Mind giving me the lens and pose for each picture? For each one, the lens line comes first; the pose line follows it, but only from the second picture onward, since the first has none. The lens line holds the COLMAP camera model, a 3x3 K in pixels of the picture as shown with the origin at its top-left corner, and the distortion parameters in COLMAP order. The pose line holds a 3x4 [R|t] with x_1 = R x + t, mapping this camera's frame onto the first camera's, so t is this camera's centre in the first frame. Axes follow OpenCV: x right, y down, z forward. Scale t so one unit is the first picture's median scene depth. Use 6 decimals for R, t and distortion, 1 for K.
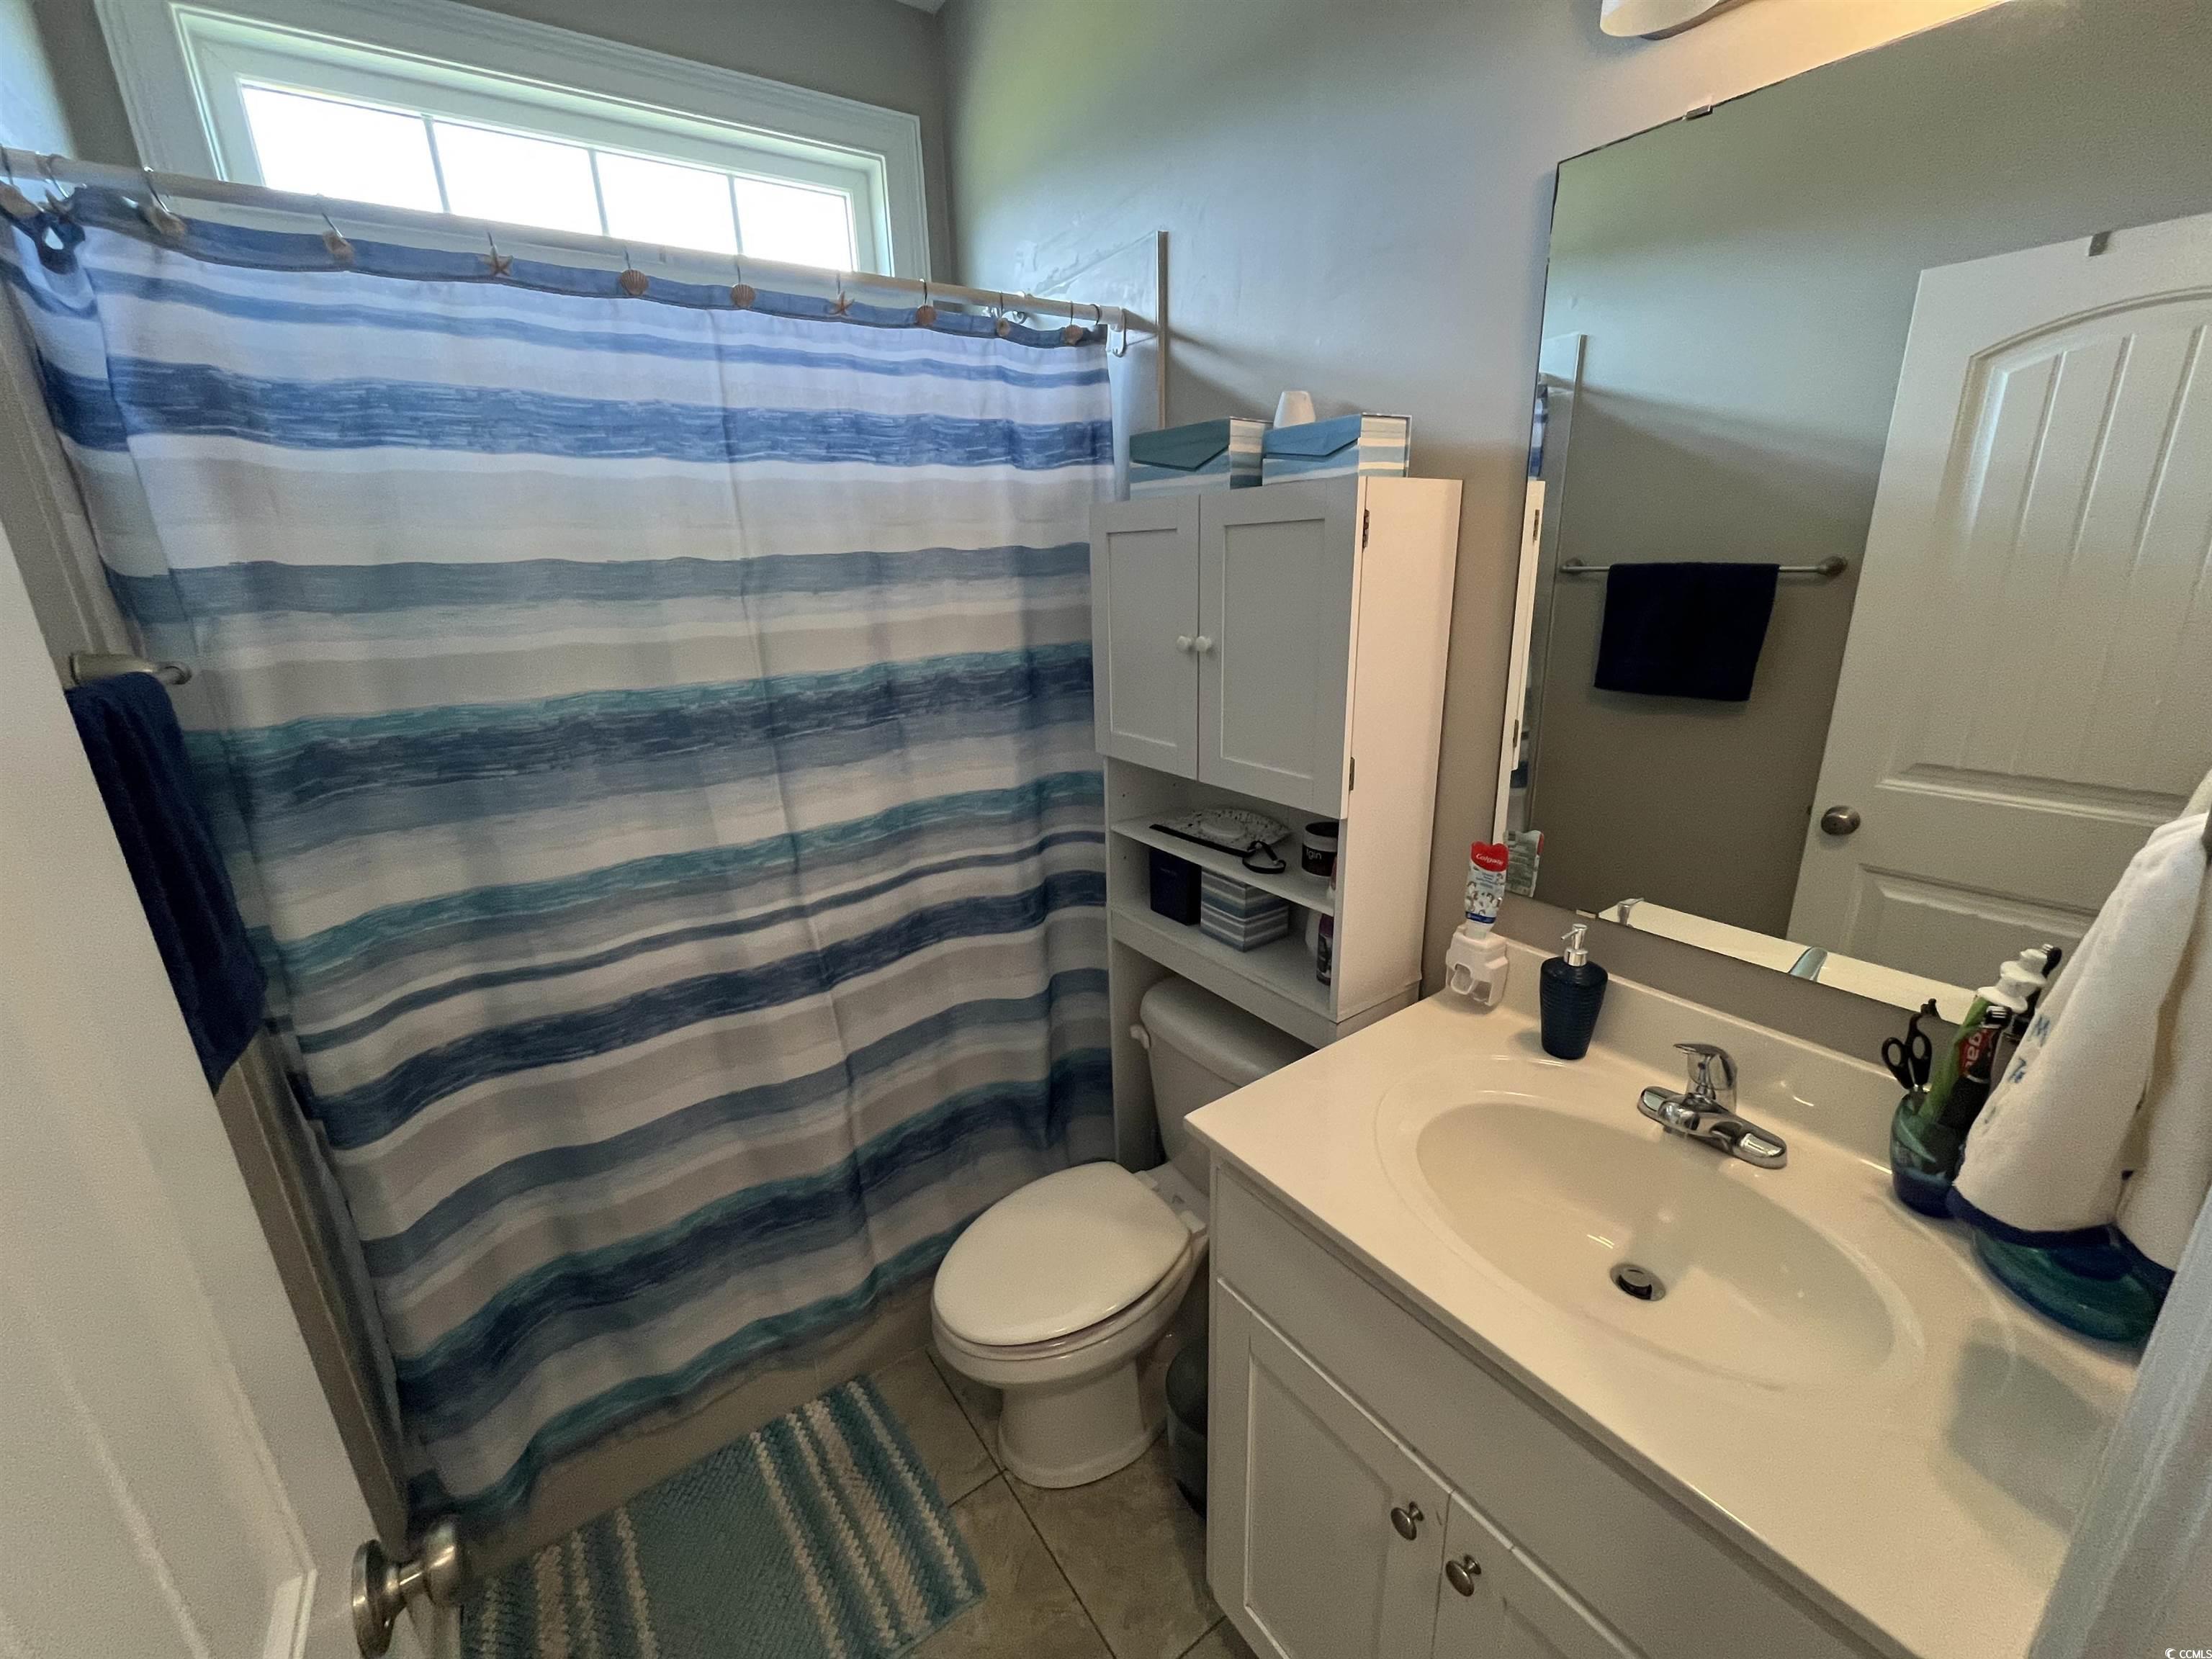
lens RADIAL K [[892.3, 0, 1104.6], [0, 892.3, 824.7], [0, 0, 1]] dist [-0.002122, -0.000031]
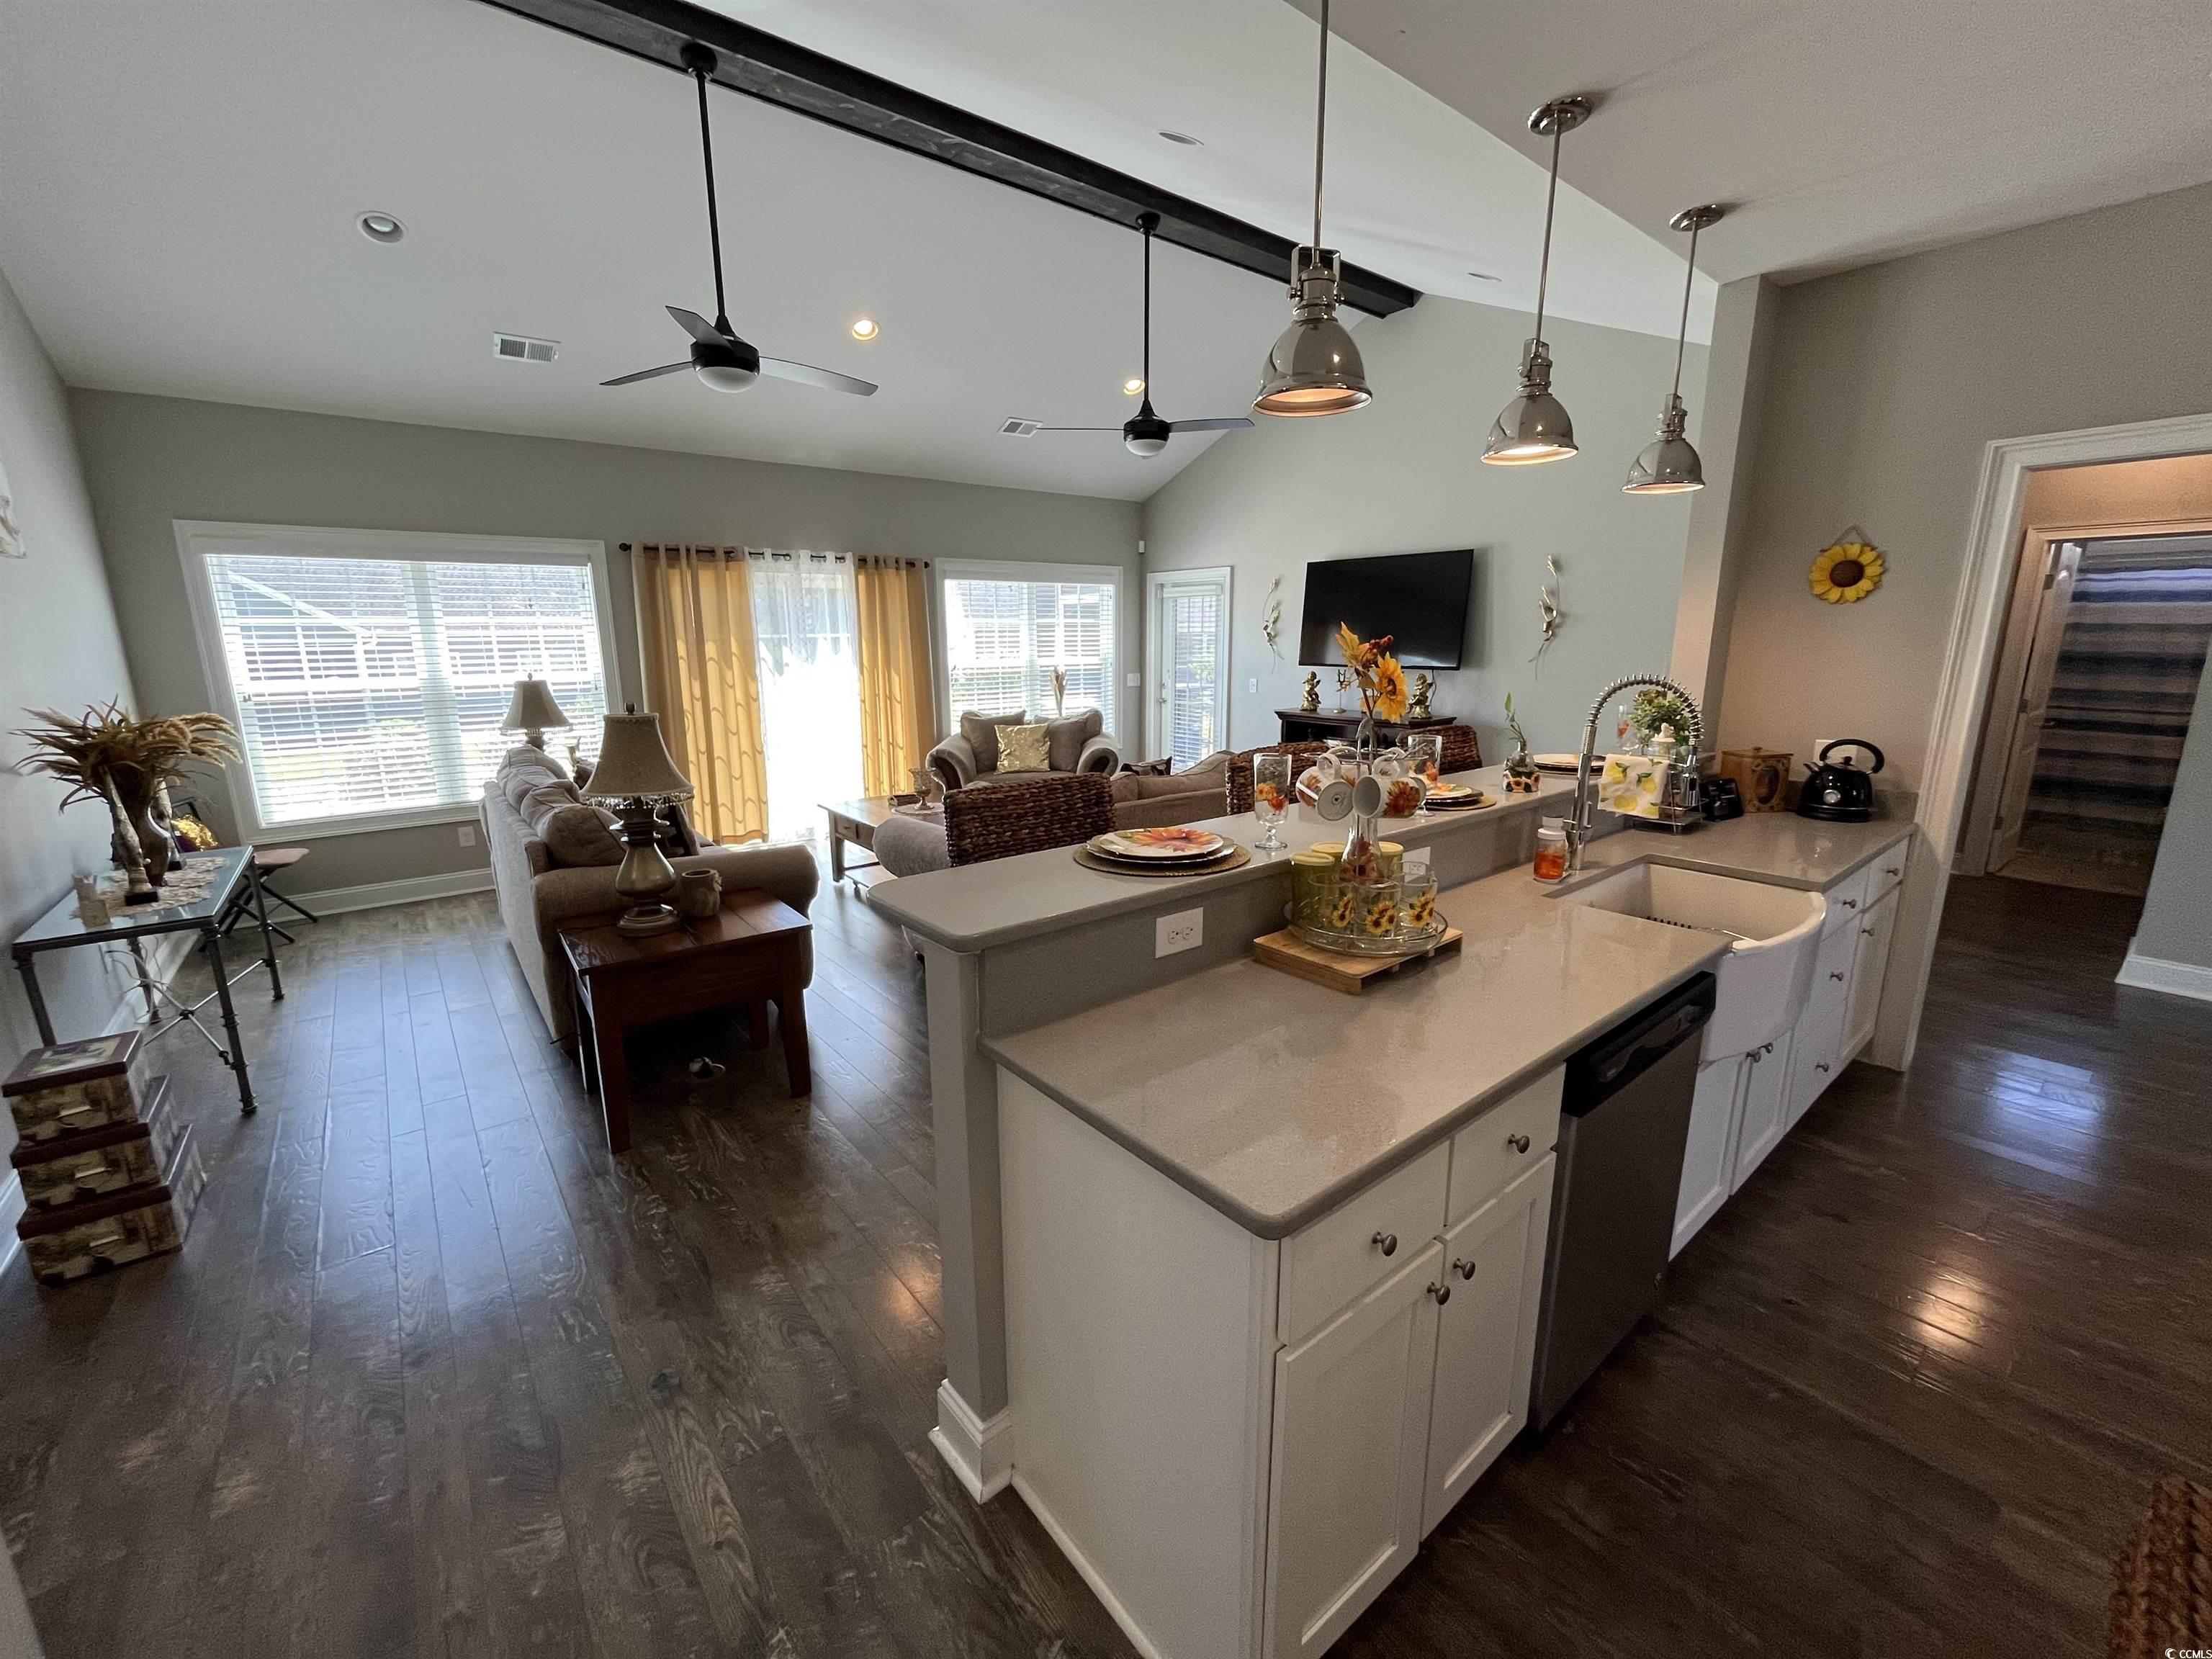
lens RADIAL K [[892.3, 0, 1108.9], [0, 892.3, 824.2], [0, 0, 1]] dist [-0.002122, -0.000031]
pose [[0.046215, 0.243074, -0.968906, 4.862153], [-0.286025, 0.932552, 0.220311, 1.510897], [0.957107, 0.266950, 0.112623, -5.528976]]
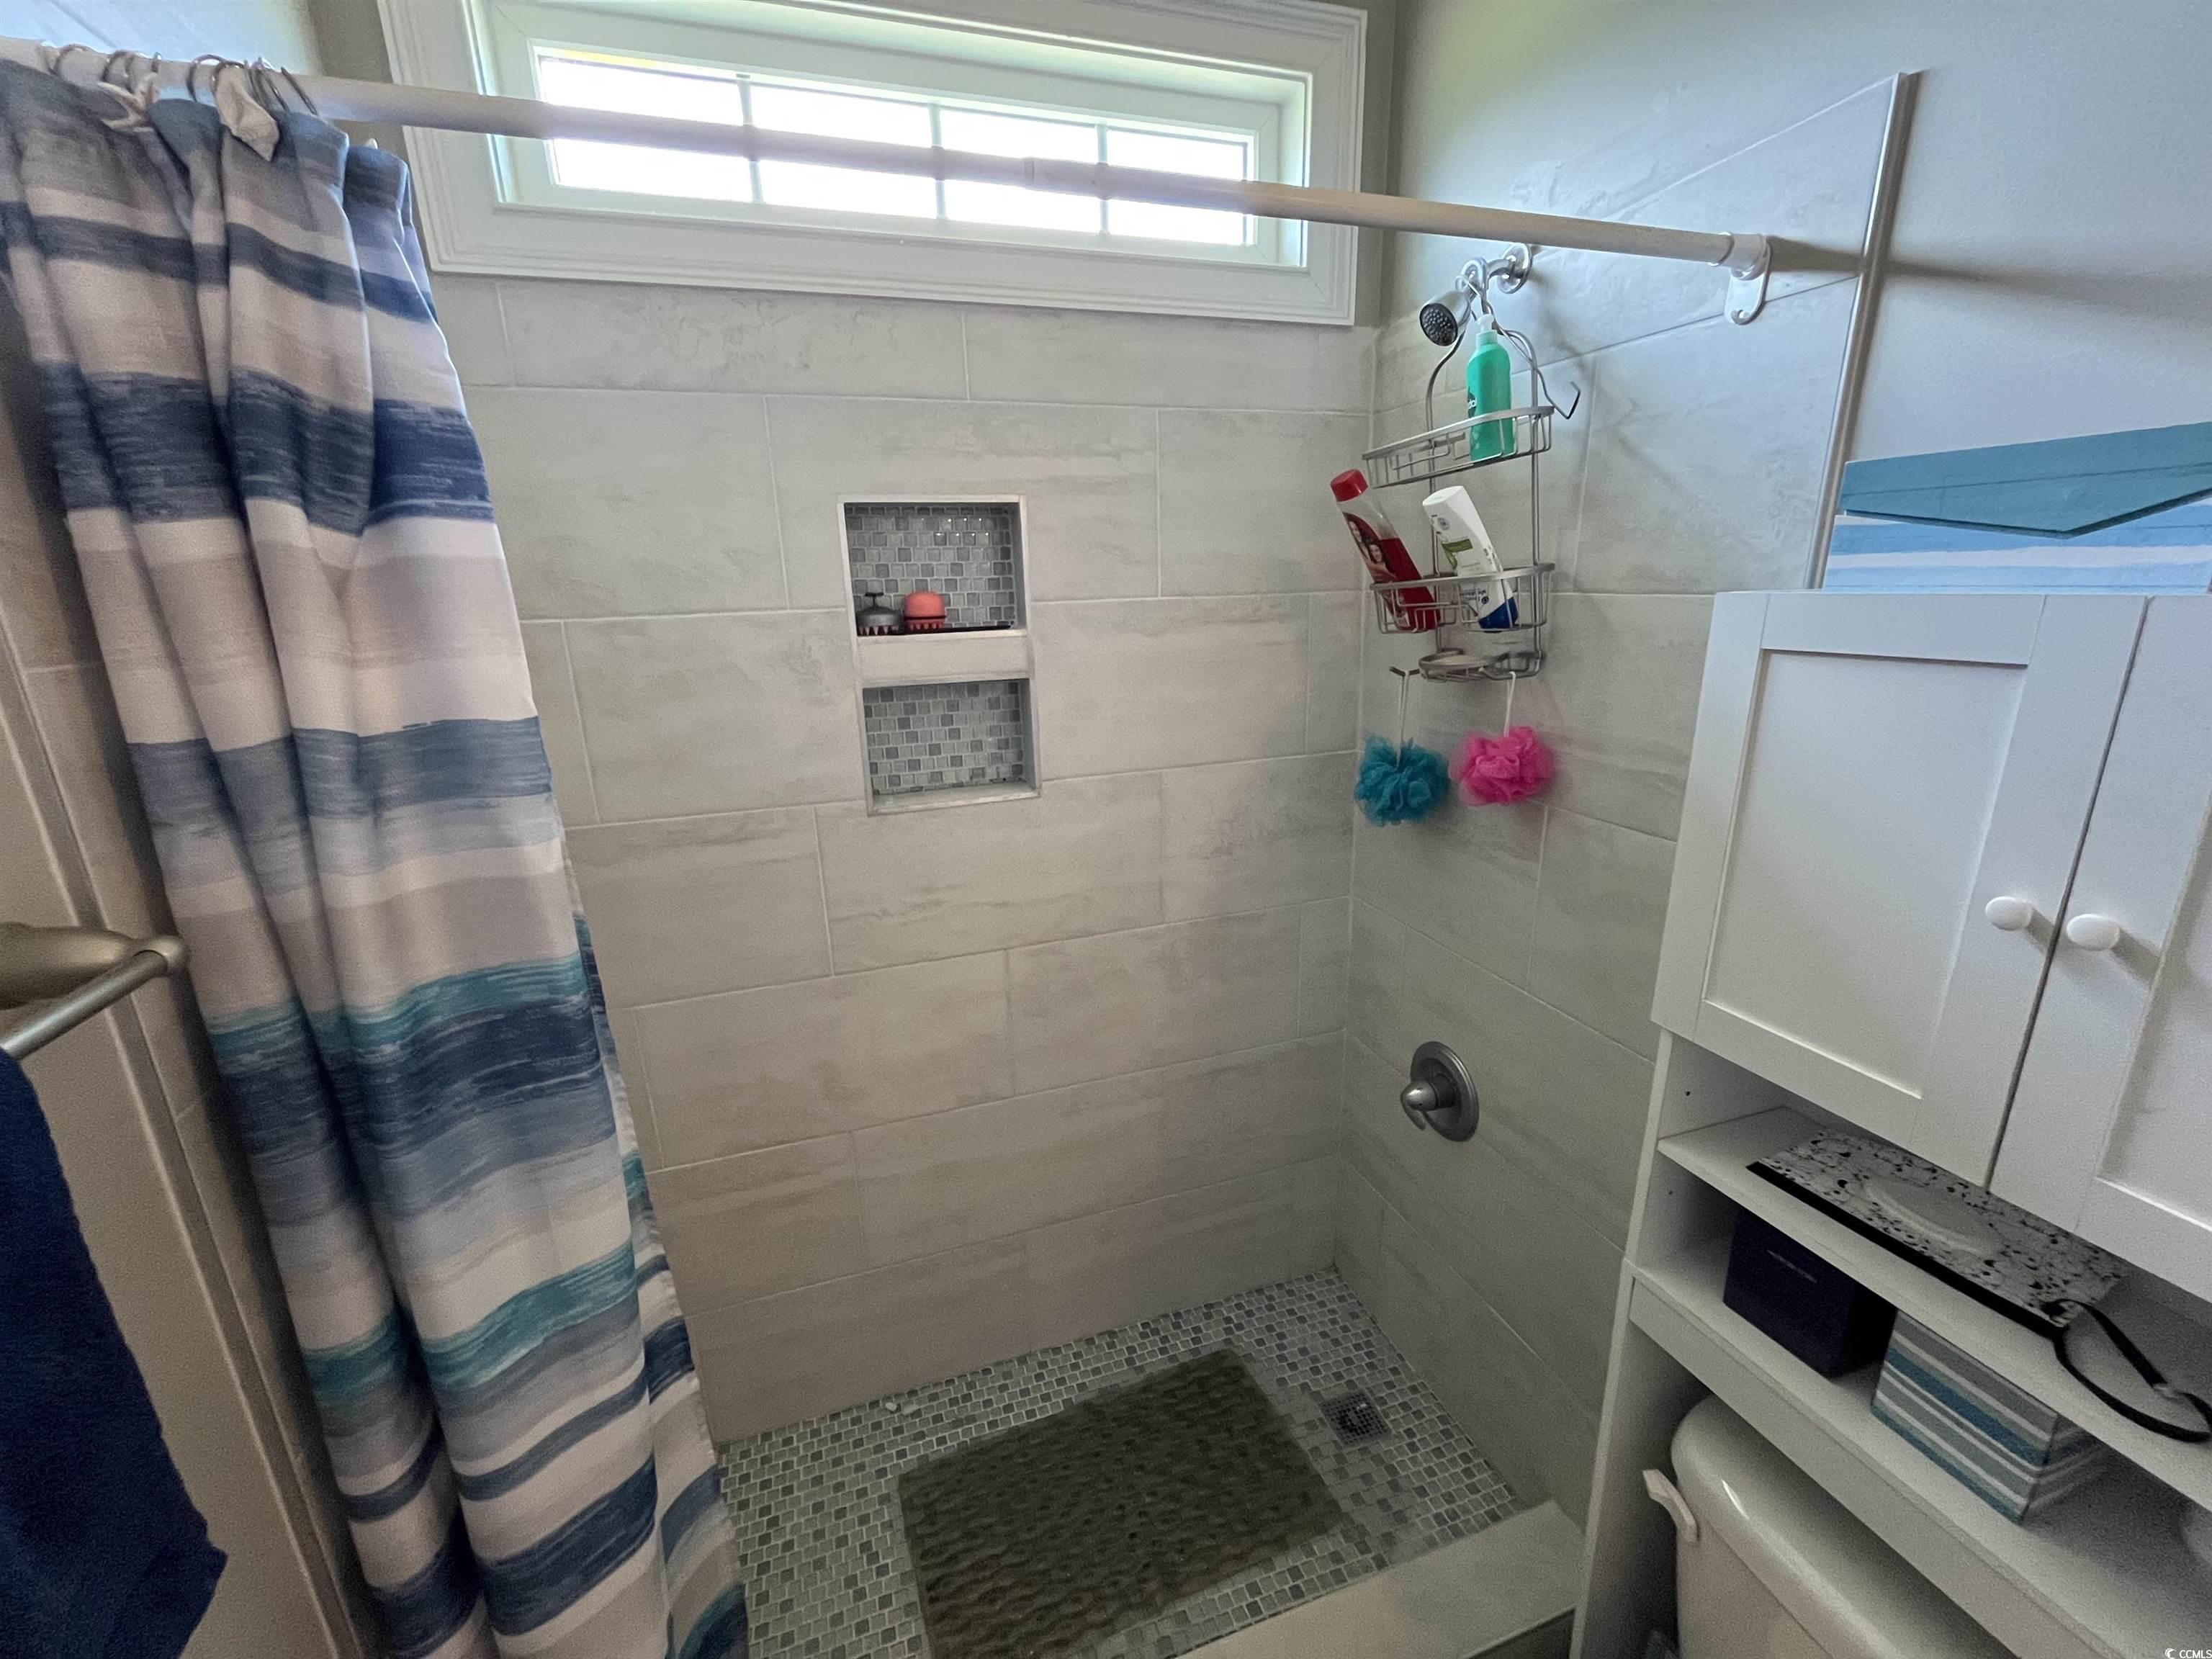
lens RADIAL K [[892.3, 0, 1089.0], [0, 892.3, 828.4], [0, 0, 1]] dist [-0.002122, -0.000031]
pose [[0.954801, 0.082909, -0.285449, -0.201674], [-0.088020, 0.996106, -0.005099, -0.171514], [0.283914, 0.029993, 0.958380, 0.362153]]
